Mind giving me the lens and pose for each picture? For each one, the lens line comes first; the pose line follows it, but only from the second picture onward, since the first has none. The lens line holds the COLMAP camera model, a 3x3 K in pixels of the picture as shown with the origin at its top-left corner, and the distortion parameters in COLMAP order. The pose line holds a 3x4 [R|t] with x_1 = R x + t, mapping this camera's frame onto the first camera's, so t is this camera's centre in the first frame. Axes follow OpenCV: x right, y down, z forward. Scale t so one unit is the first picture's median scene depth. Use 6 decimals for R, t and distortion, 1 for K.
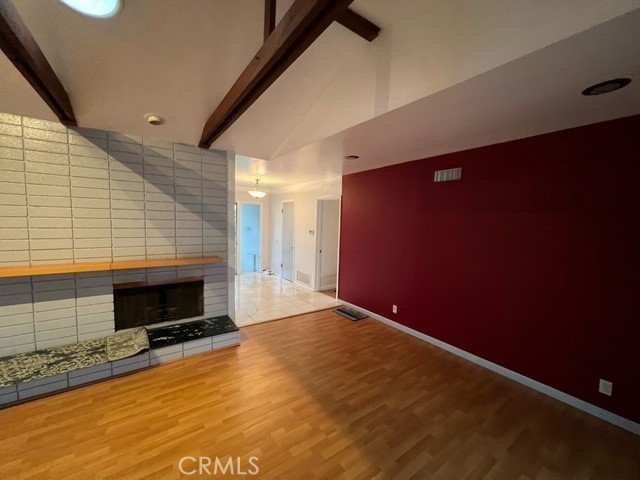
lens RADIAL K [[255.3, 0, 319.8], [0, 255.3, 240.8], [0, 0, 1]] dist [-0.000277, -0.000545]
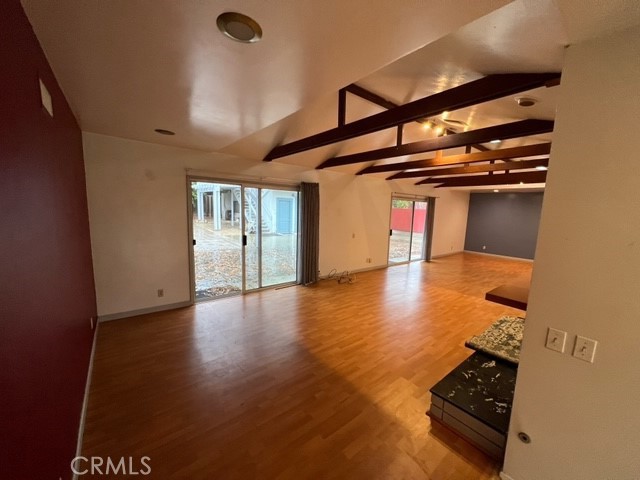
lens RADIAL K [[255.3, 0, 323.8], [0, 255.3, 245.2], [0, 0, 1]] dist [-0.000277, -0.000545]
pose [[-0.996053, -0.048011, -0.074659, 0.023217], [-0.062578, 0.976332, 0.207027, -0.174012], [0.062953, 0.210881, -0.975482, 2.050833]]
